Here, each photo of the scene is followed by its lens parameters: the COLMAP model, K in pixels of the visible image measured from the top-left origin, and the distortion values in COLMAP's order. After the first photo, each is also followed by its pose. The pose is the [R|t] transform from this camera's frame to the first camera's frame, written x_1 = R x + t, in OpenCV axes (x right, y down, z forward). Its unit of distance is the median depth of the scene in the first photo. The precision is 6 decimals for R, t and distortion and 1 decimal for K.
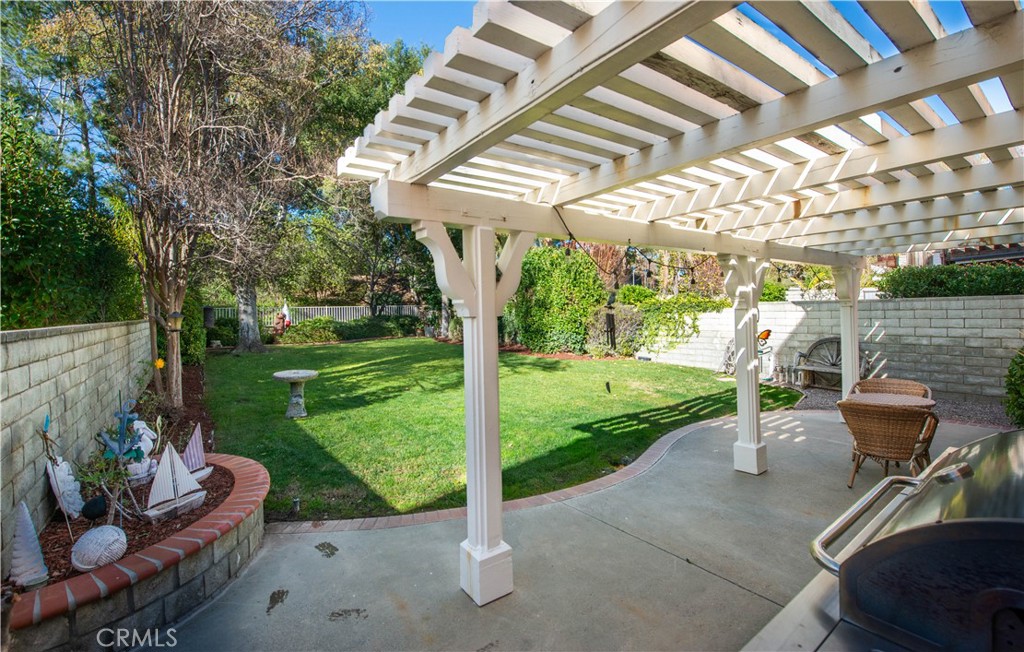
lens RADIAL K [[443.7, 0, 508.5], [0, 443.7, 323.1], [0, 0, 1]] dist [-0.000176, 0.000003]
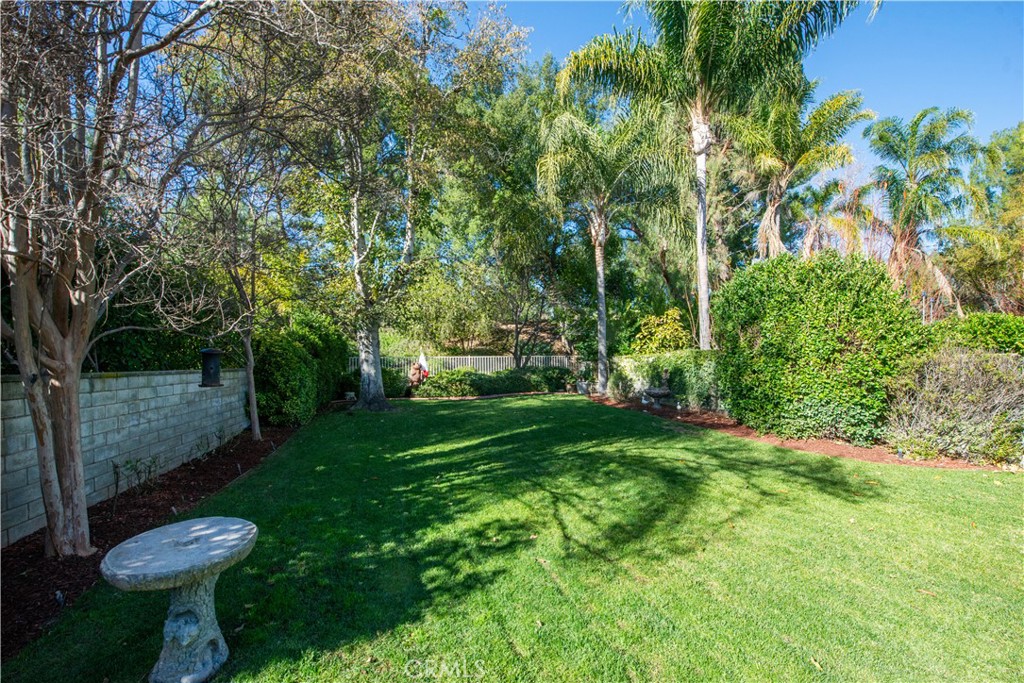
lens RADIAL K [[406.1, 0, 506.0], [0, 406.1, 345.0], [0, 0, 1]] dist [-0.018520, -0.001048]
pose [[0.934900, -0.005868, -0.354862, -0.045784], [-0.019382, 0.997527, -0.067557, -0.006239], [0.354381, 0.070037, 0.932474, 0.259708]]
